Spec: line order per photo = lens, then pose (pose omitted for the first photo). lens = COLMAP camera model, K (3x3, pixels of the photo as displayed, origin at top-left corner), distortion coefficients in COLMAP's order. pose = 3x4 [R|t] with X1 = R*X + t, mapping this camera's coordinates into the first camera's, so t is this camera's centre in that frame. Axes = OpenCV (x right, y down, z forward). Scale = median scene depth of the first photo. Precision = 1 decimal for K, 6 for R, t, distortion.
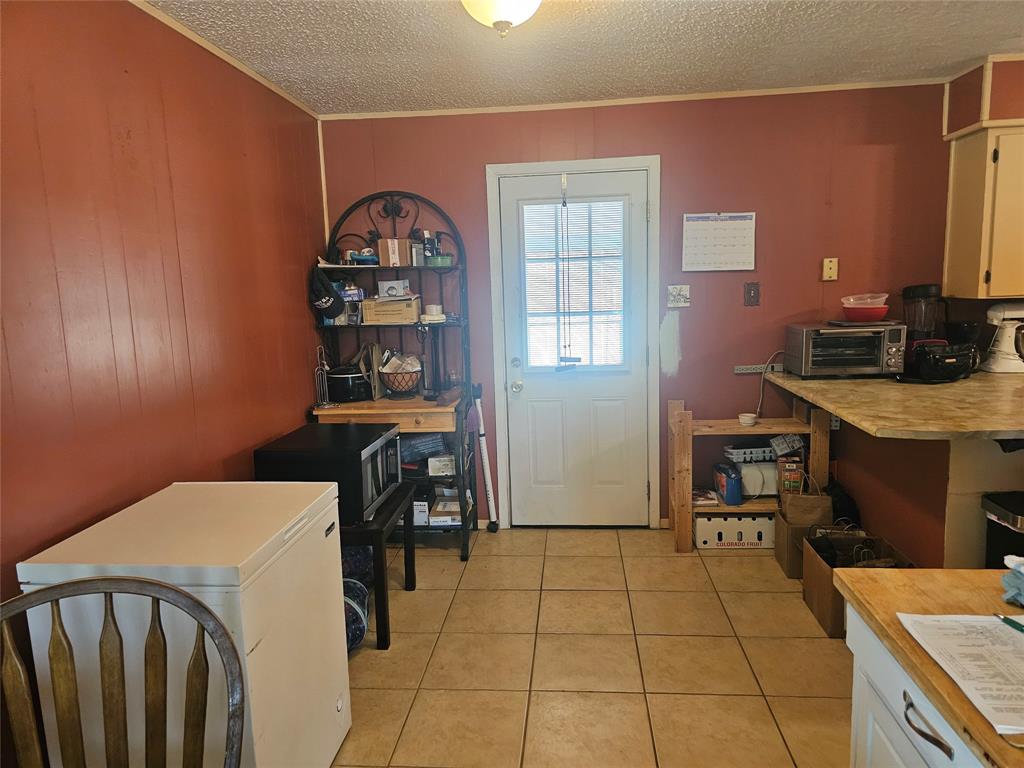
lens RADIAL K [[688.7, 0, 512.3], [0, 688.7, 382.9], [0, 0, 1]] dist [0.060011, -0.054068]
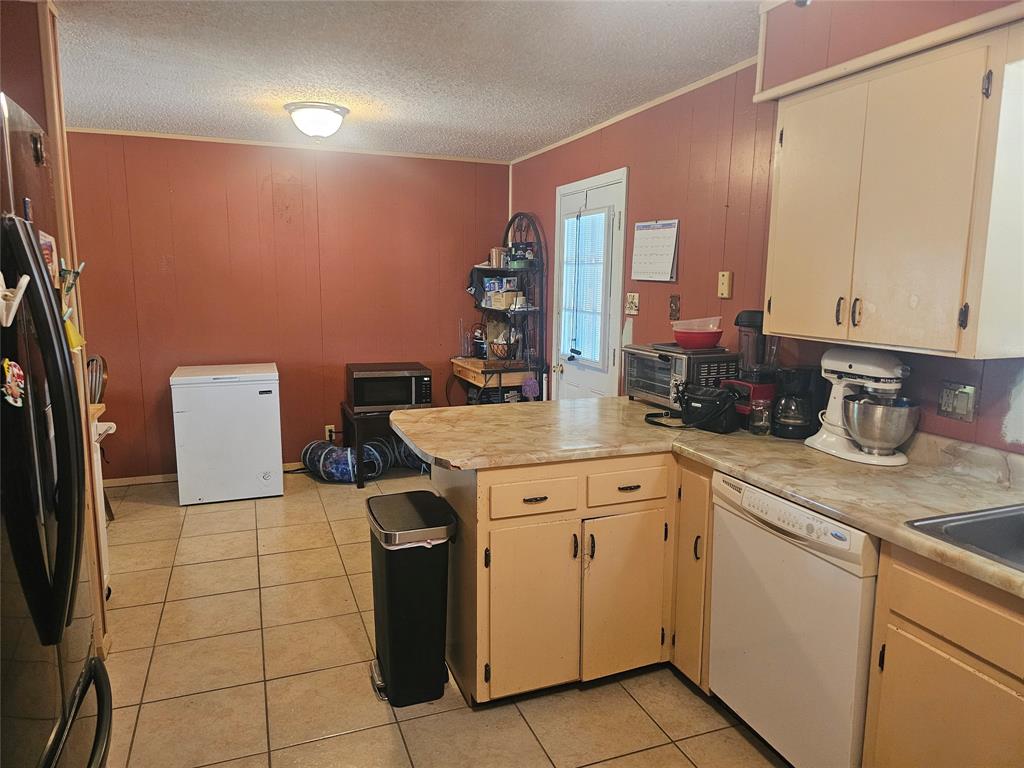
lens RADIAL K [[688.7, 0, 509.7], [0, 688.7, 383.7], [0, 0, 1]] dist [0.060011, -0.054068]
pose [[0.431833, 0.174802, -0.884853, 1.111194], [-0.153009, 0.981018, 0.119126, -0.106241], [0.888881, 0.083948, 0.450382, 0.403560]]
